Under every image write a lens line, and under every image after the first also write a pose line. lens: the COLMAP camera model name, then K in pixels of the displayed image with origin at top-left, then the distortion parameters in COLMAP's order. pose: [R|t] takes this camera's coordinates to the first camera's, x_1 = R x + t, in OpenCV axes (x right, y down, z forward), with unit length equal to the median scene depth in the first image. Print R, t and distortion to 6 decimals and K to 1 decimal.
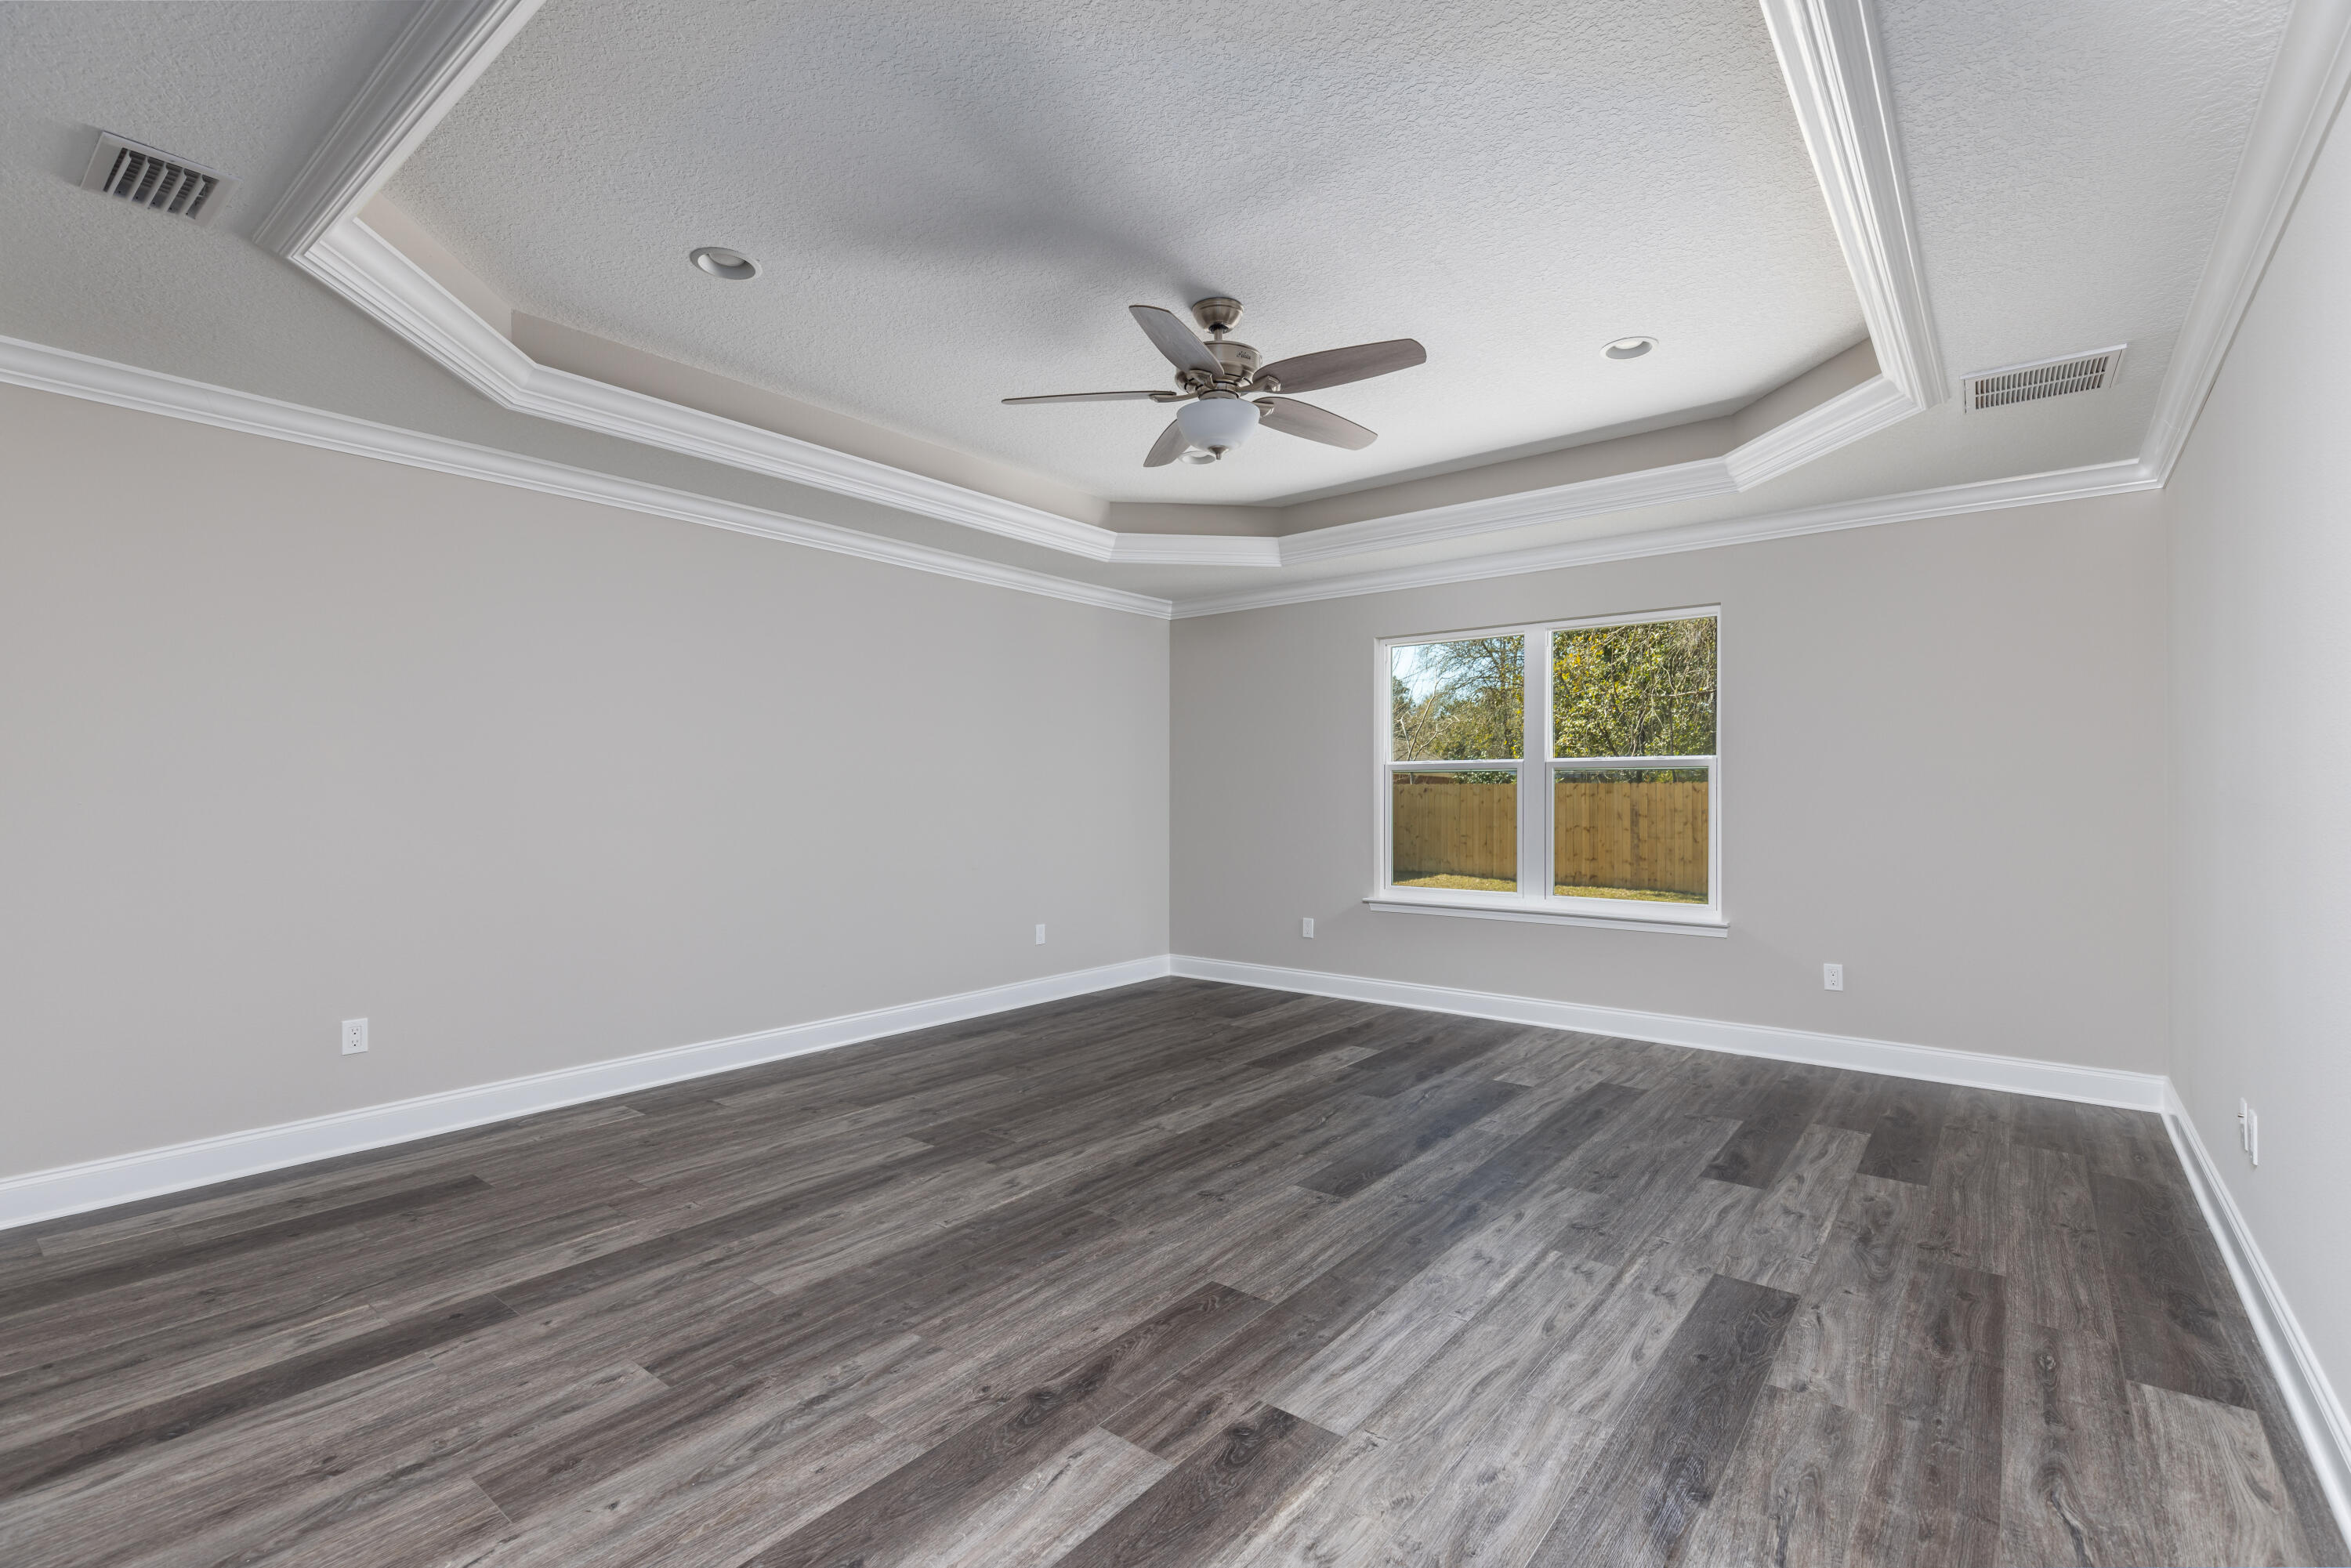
lens RADIAL K [[1069.3, 0, 1170.4], [0, 1069.3, 782.2], [0, 0, 1]] dist [0.012173, -0.001523]
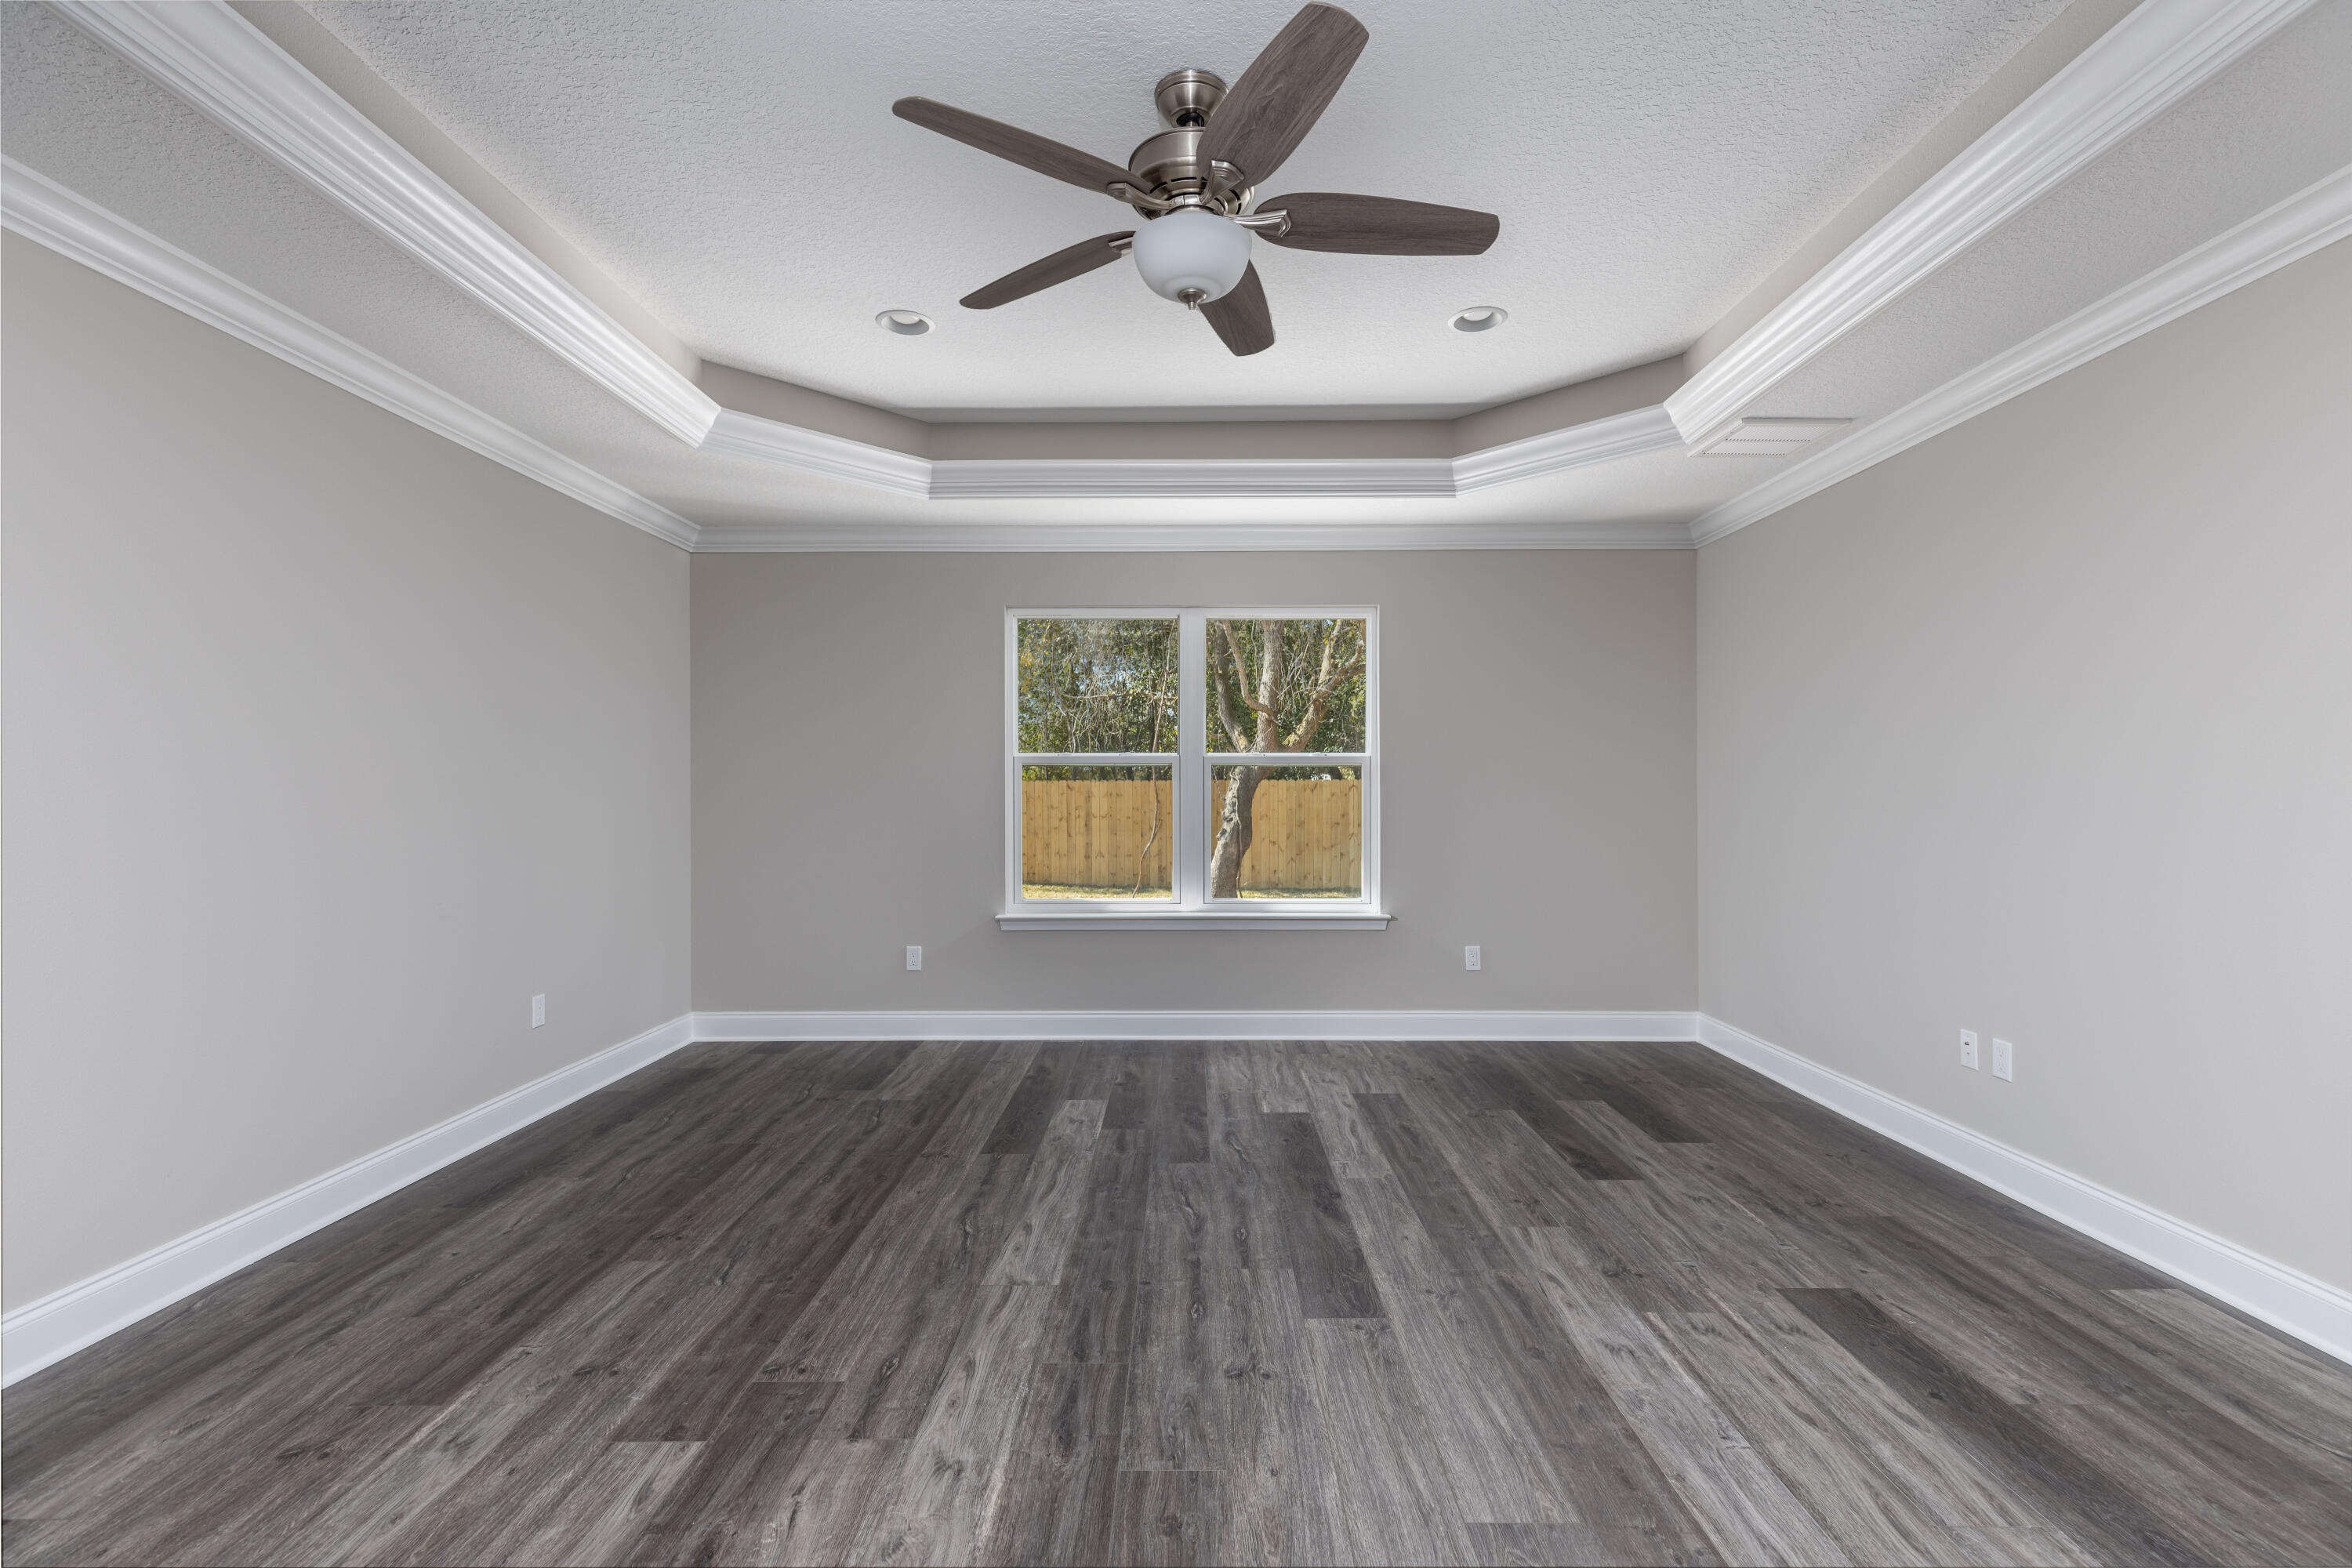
lens RADIAL K [[1069.8, 0, 1181.3], [0, 1069.8, 783.0], [0, 0, 1]] dist [0.012173, -0.001523]
pose [[0.779340, 0.004184, 0.626587, -0.370712], [-0.005880, 0.999983, 0.000637, 0.005899], [-0.626573, -0.004181, 0.779351, 0.425085]]
